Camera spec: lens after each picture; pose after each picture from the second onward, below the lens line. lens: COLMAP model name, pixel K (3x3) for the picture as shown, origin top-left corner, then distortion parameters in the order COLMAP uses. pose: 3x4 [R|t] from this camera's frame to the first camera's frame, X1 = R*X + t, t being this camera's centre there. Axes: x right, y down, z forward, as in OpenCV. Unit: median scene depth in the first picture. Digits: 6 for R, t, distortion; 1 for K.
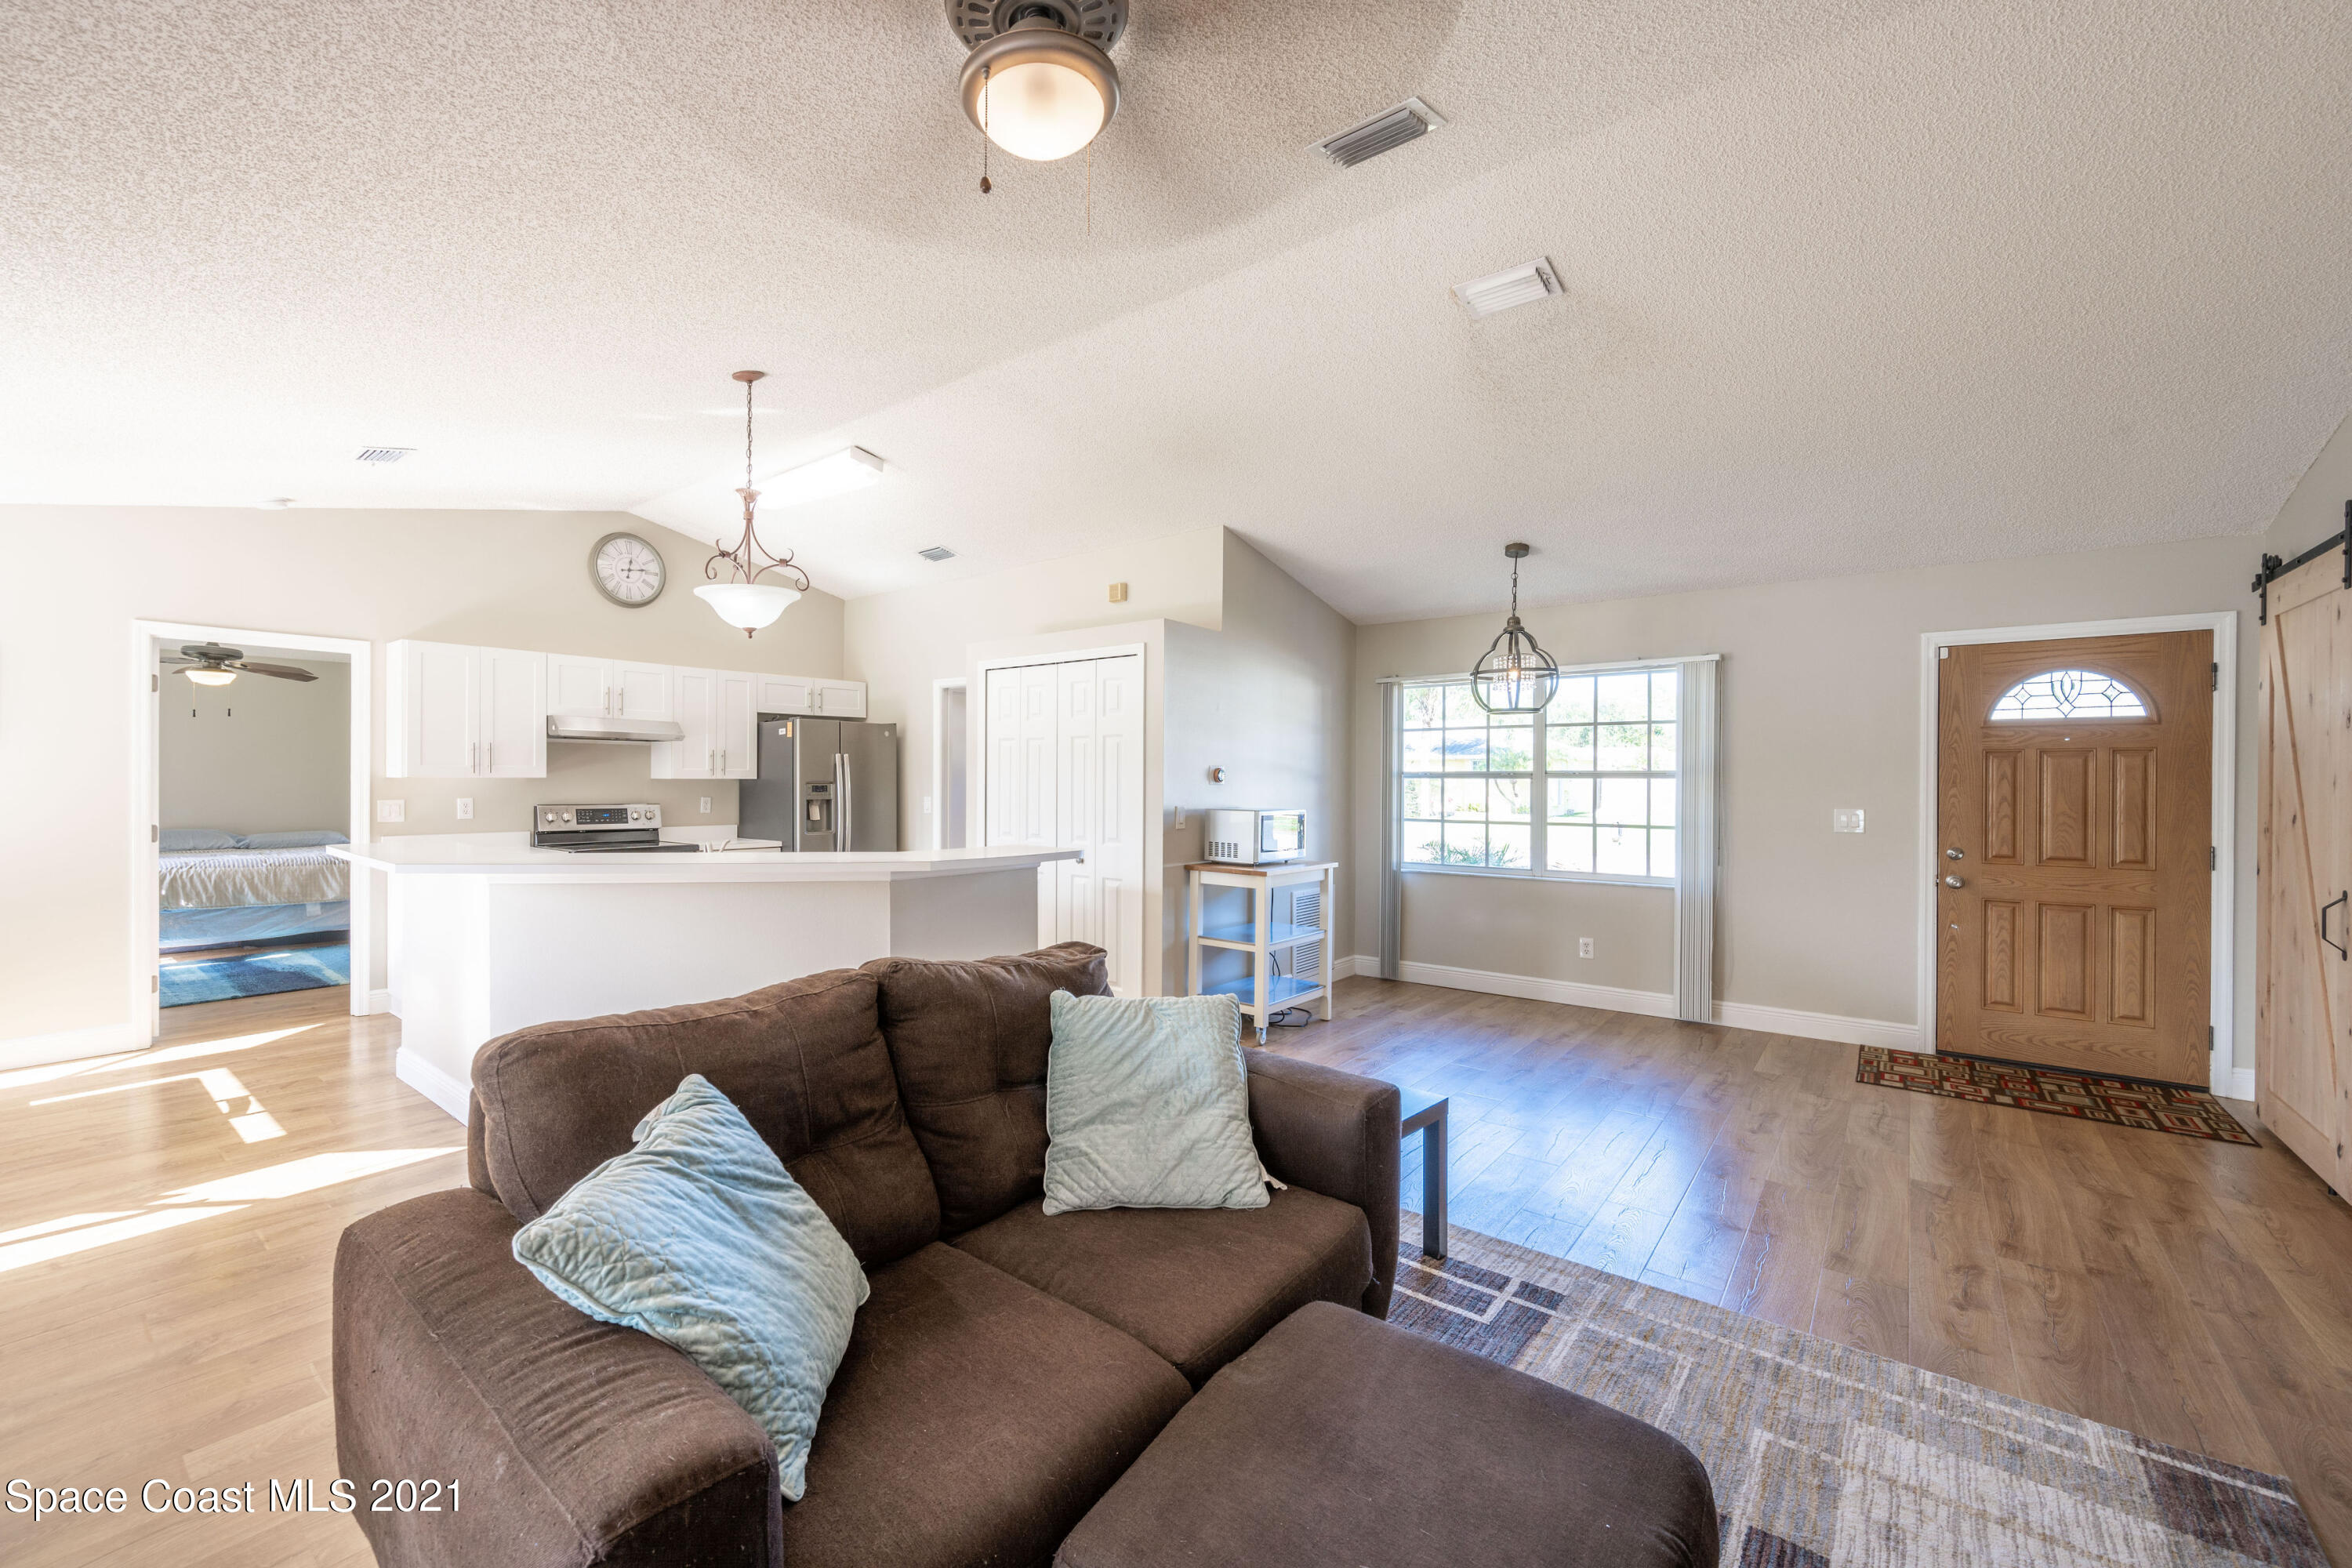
lens RADIAL K [[955.9, 0, 1116.1], [0, 955.9, 783.6], [0, 0, 1]] dist [-0.000124, -0.000314]
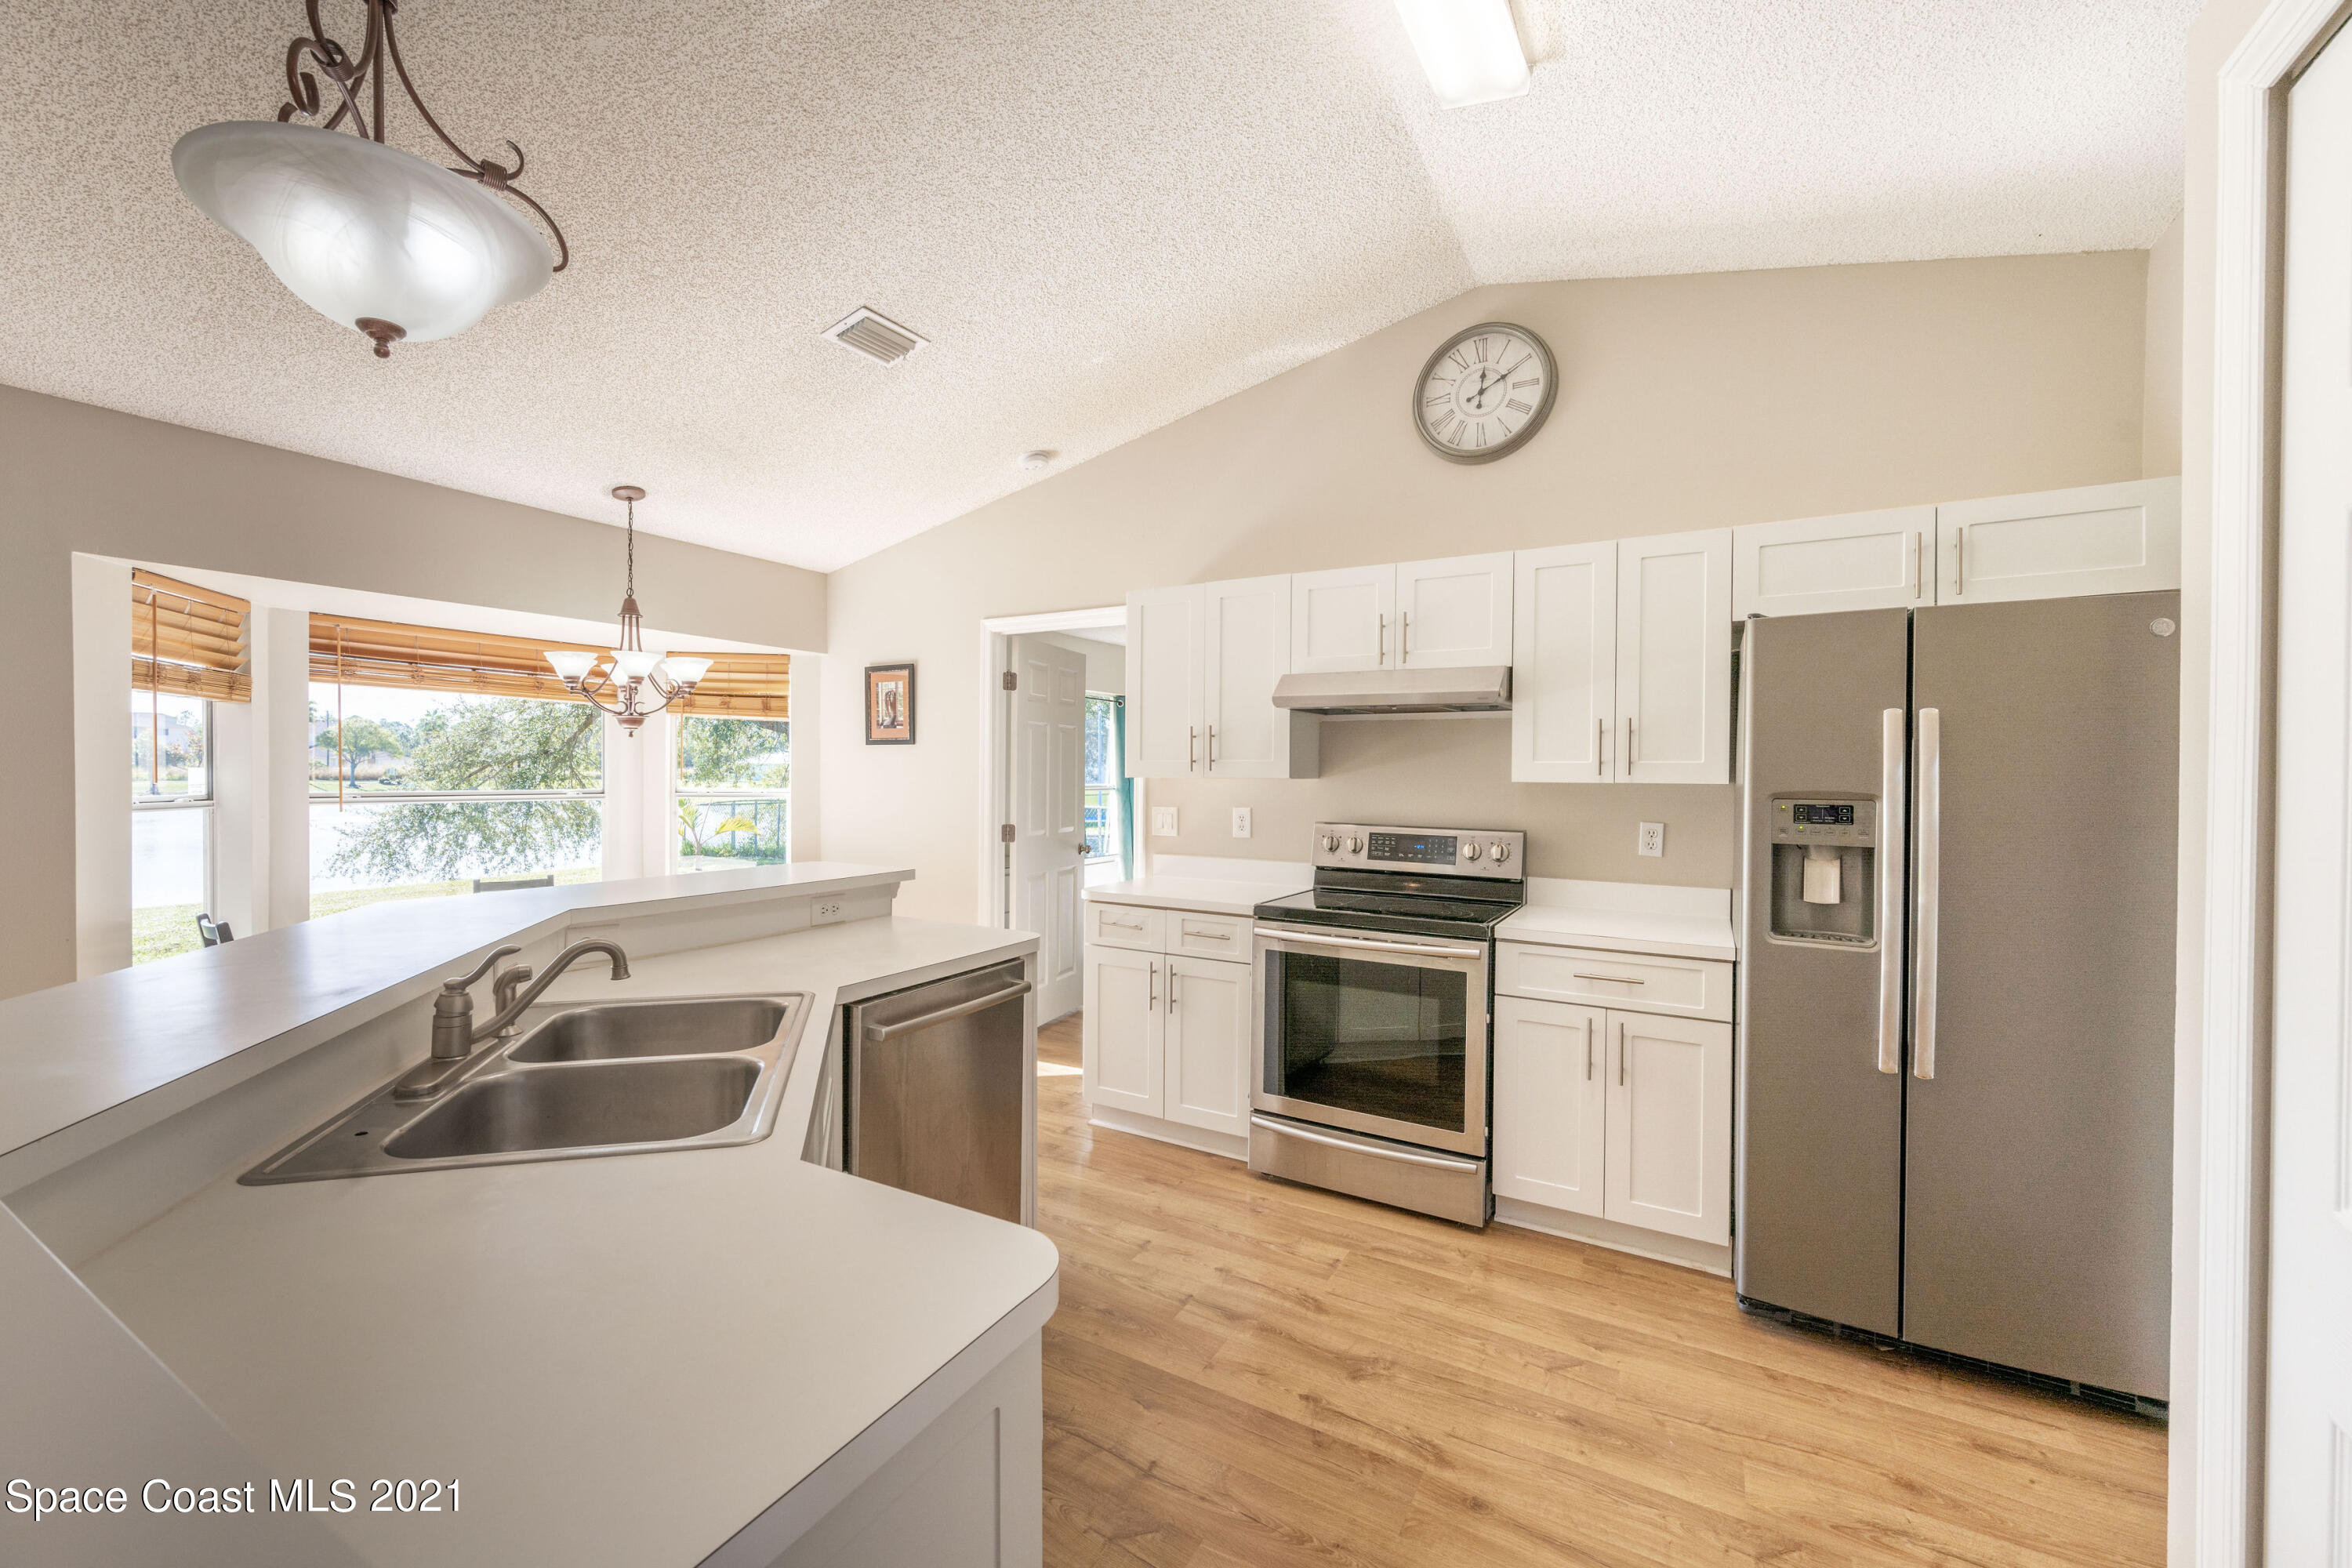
lens RADIAL K [[955.9, 0, 1116.1], [0, 955.9, 783.6], [0, 0, 1]] dist [-0.000124, -0.000314]
pose [[0.144144, 0.007634, -0.989527, -0.009467], [-0.013045, 0.999898, 0.005813, -0.005578], [0.989471, 0.012070, 0.144229, 0.893623]]
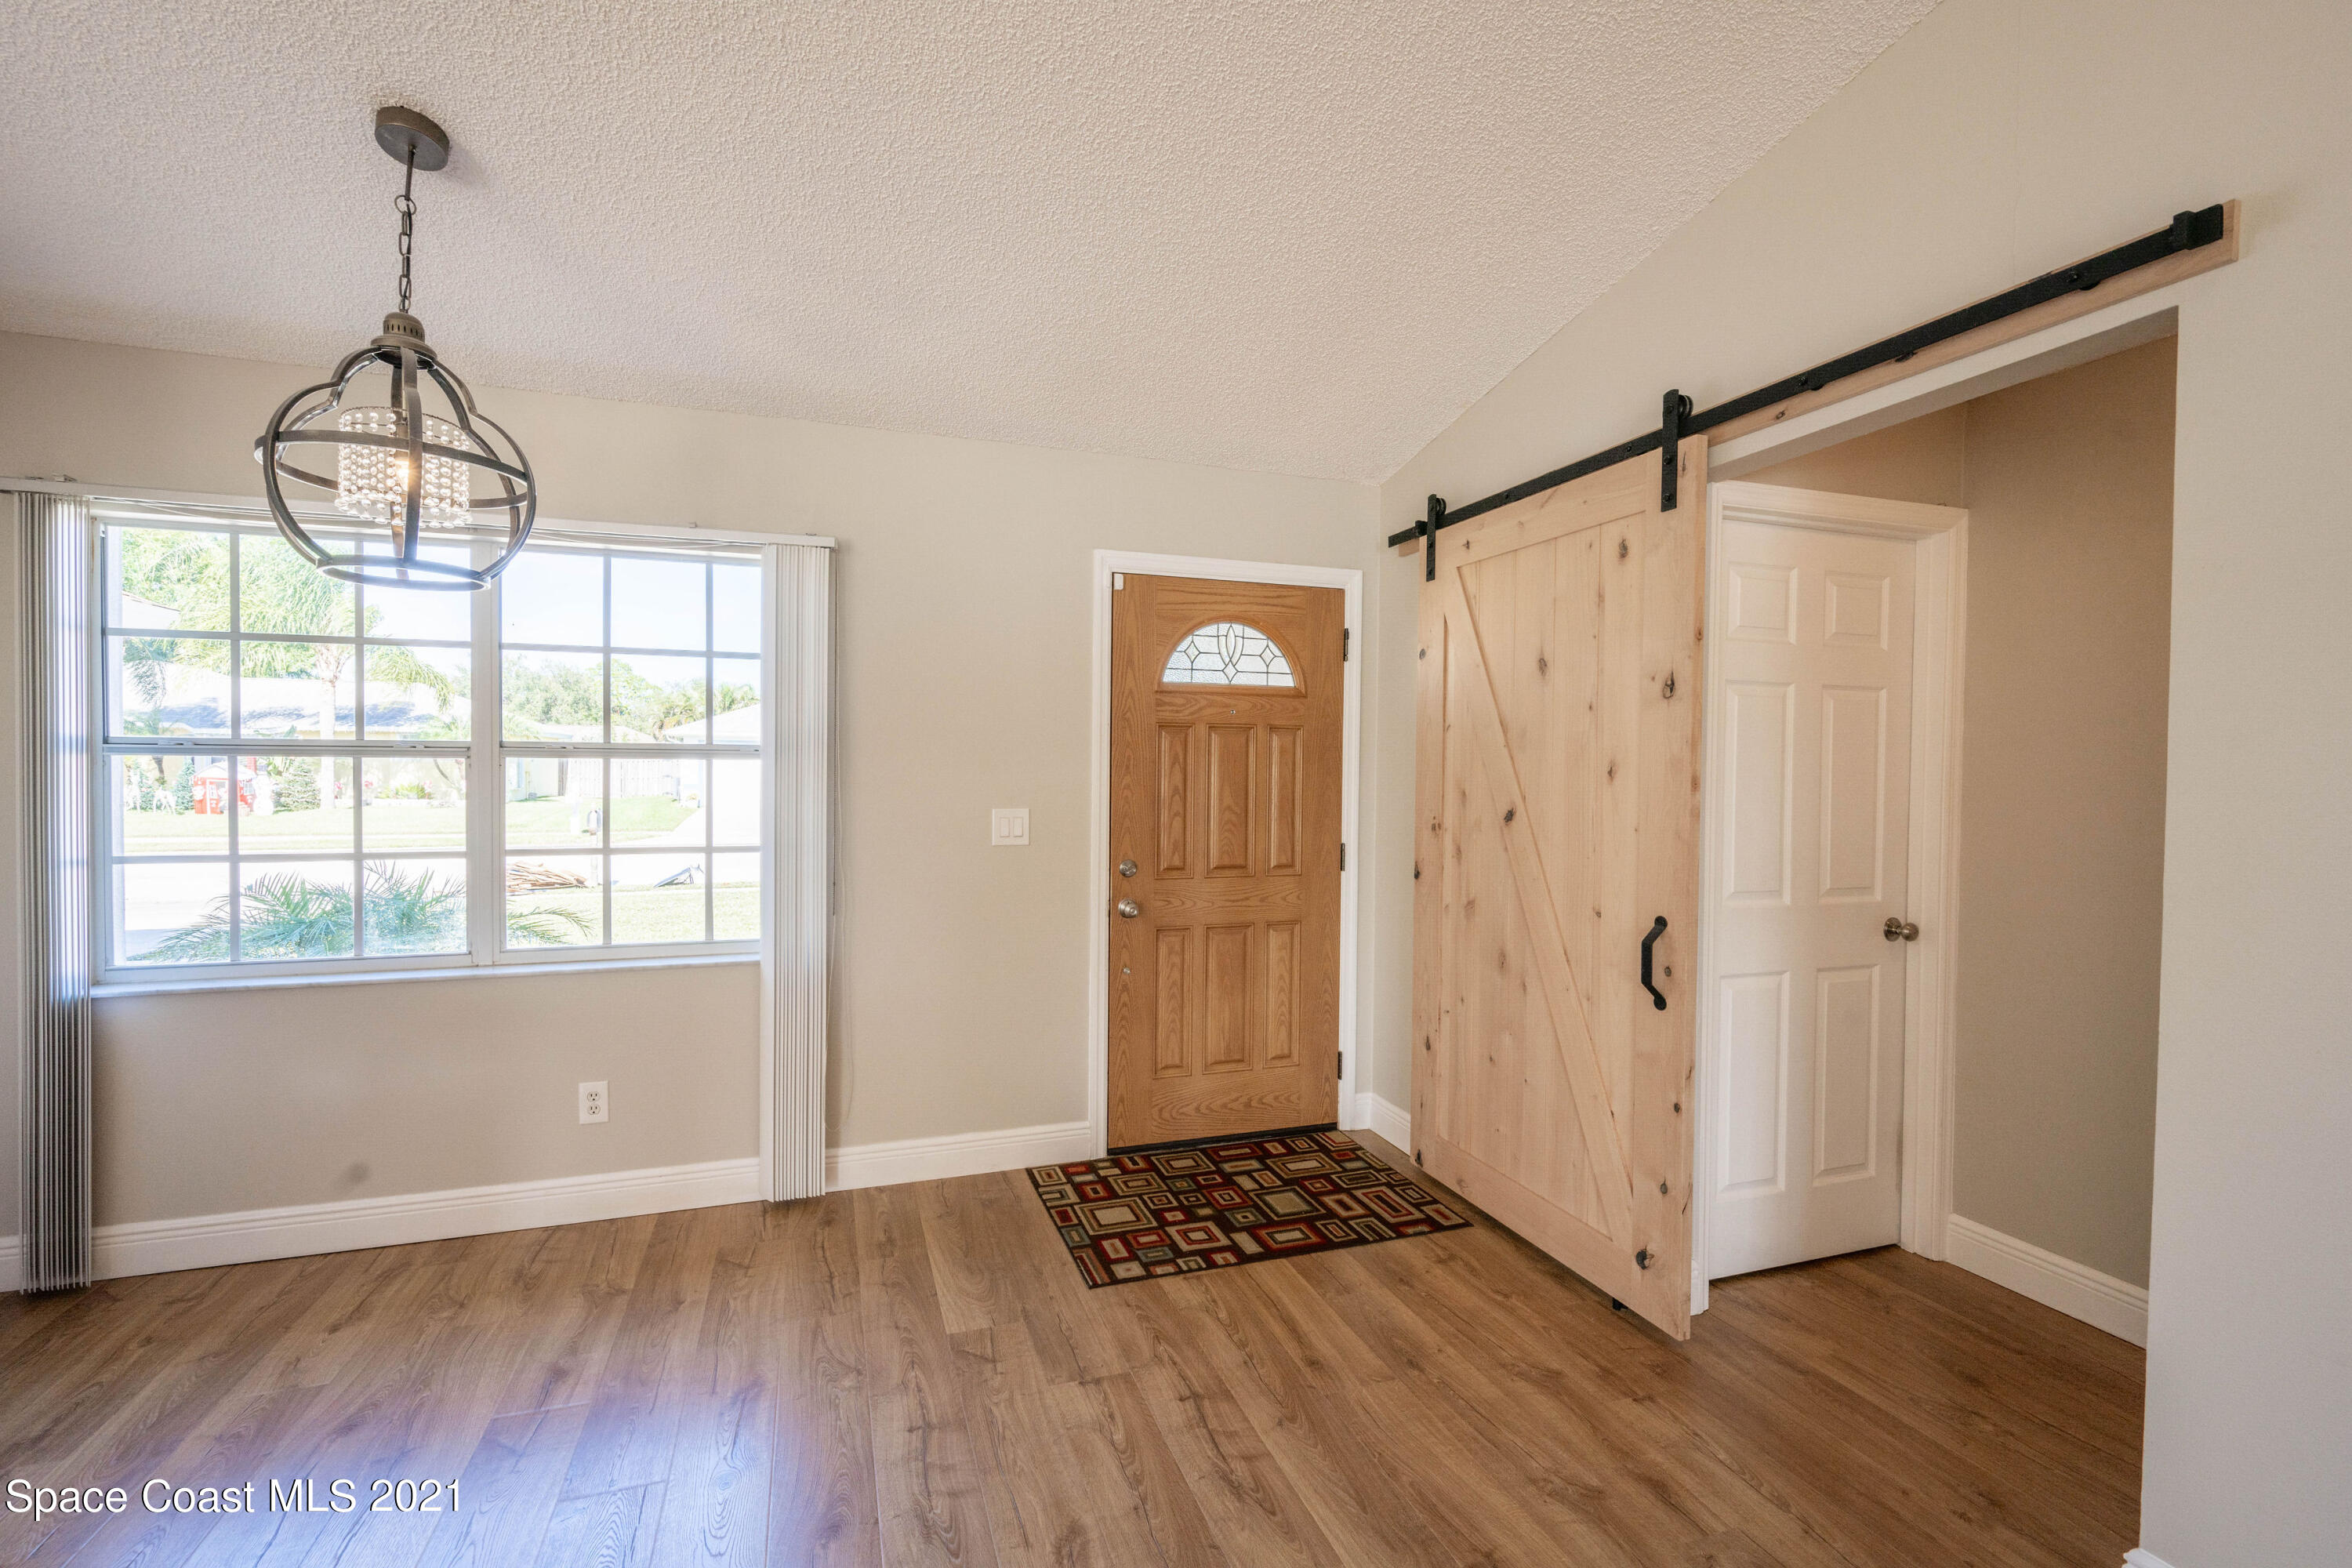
lens RADIAL K [[955.5, 0, 1112.9], [0, 955.5, 780.0], [0, 0, 1]] dist [-0.002730, -0.000180]
pose [[0.547920, -0.011553, 0.836451, 0.252971], [-0.001939, 0.999884, 0.015080, -0.002551], [-0.836529, -0.009885, 0.547834, 0.560823]]
